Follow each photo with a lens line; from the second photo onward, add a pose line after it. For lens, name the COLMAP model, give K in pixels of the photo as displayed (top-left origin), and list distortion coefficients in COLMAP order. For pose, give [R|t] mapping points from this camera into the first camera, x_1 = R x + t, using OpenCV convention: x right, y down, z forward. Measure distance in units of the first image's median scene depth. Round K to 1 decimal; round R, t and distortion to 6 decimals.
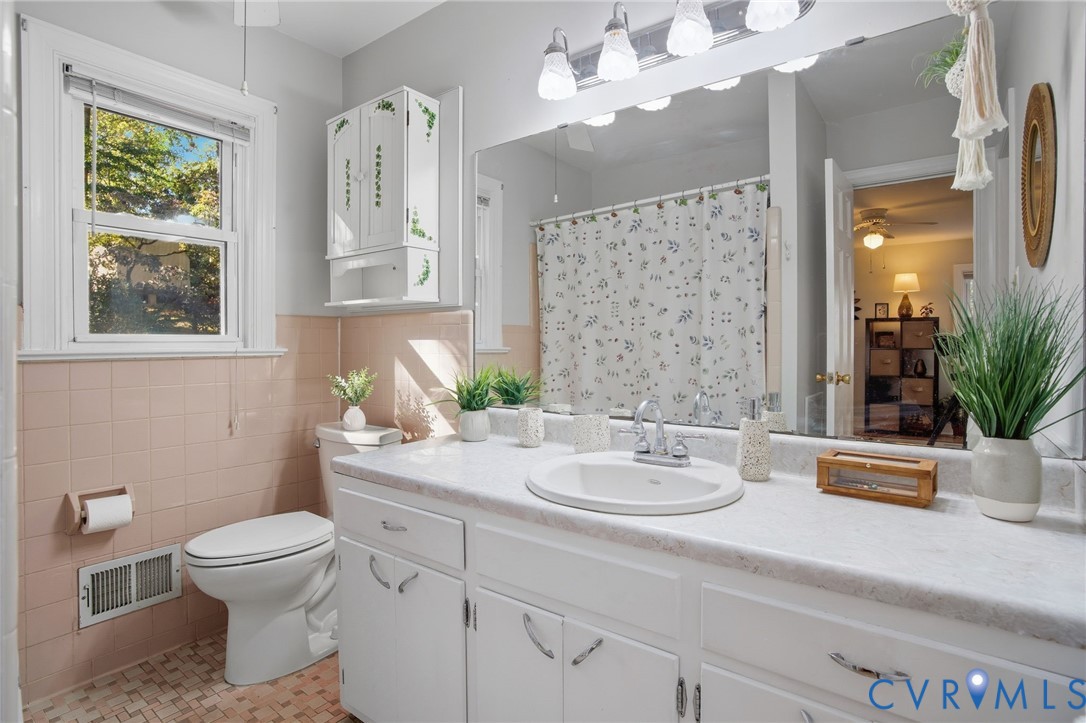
lens RADIAL K [[546.7, 0, 542.5], [0, 546.7, 355.7], [0, 0, 1]] dist [-0.061145, 0.035176]
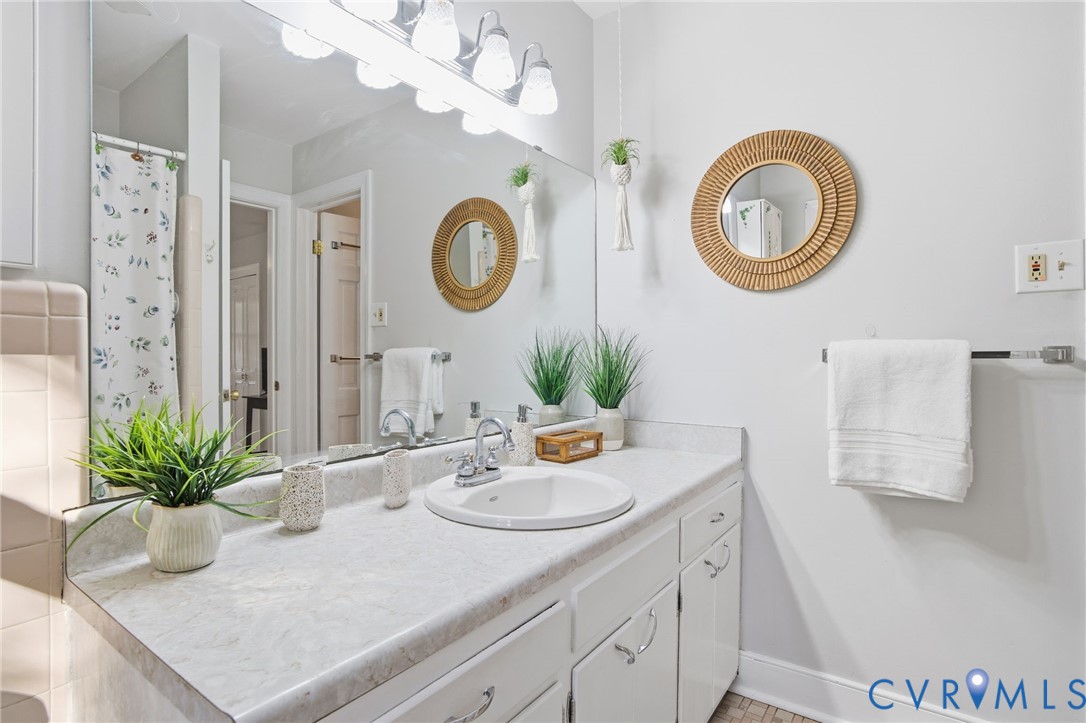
lens RADIAL K [[546.7, 0, 542.5], [0, 546.7, 355.7], [0, 0, 1]] dist [-0.061145, 0.035176]
pose [[-0.005983, 0.000598, 0.999982, -0.396480], [0.025173, 0.999683, -0.000447, -0.013033], [-0.999665, 0.025170, -0.005996, 0.459164]]
